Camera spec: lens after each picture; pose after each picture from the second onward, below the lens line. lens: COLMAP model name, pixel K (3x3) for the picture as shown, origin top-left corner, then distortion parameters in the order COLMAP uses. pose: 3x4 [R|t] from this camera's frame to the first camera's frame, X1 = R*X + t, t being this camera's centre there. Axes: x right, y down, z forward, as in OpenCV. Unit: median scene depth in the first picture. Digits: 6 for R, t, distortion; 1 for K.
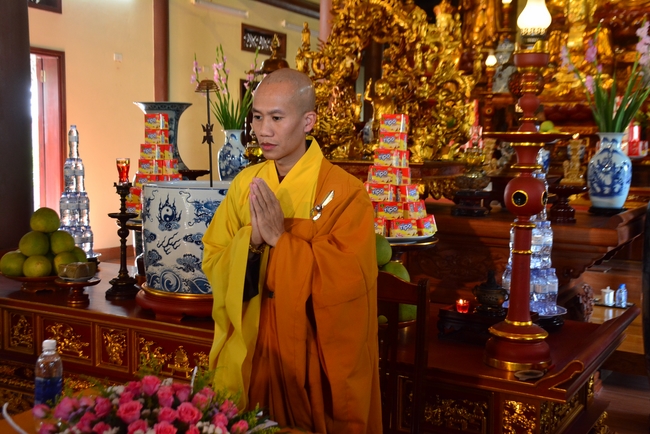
lens RADIAL K [[779.1, 0, 326.3], [0, 779.1, 226.4], [0, 0, 1]] dist [0.106798, 0.013604]
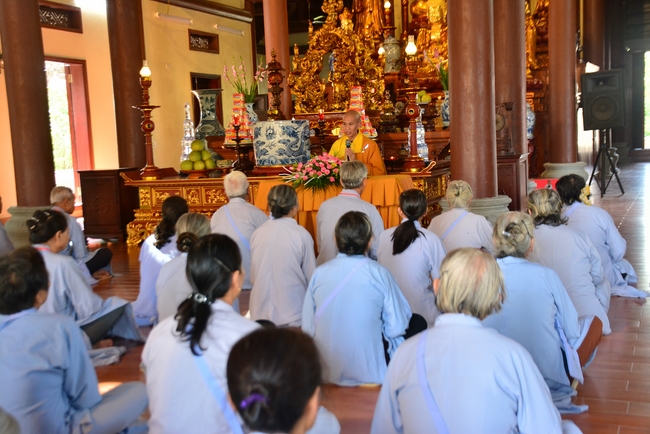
lens RADIAL K [[909.8, 0, 325.0], [0, 909.8, 217.0], [0, 0, 1]] dist [0.169058, 0.013251]
pose [[0.985286, -0.079417, 0.151343, -0.332280], [0.081773, 0.996607, -0.009400, 0.195803], [-0.150083, 0.021637, 0.988437, -1.242709]]
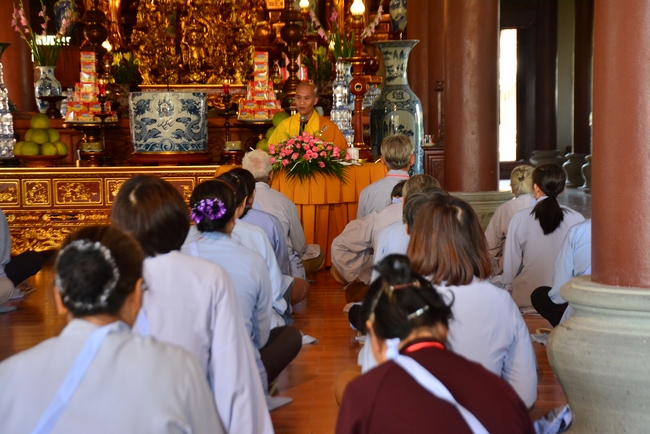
lens RADIAL K [[1420.7, 0, 325.0], [0, 1420.7, 217.0], [0, 0, 1]] dist [0.629509, 0.244916]
pose [[0.873174, -0.064842, 0.483077, -1.028469], [0.084728, 0.996215, -0.019428, 0.228005], [-0.479989, 0.057894, 0.875362, -1.416833]]
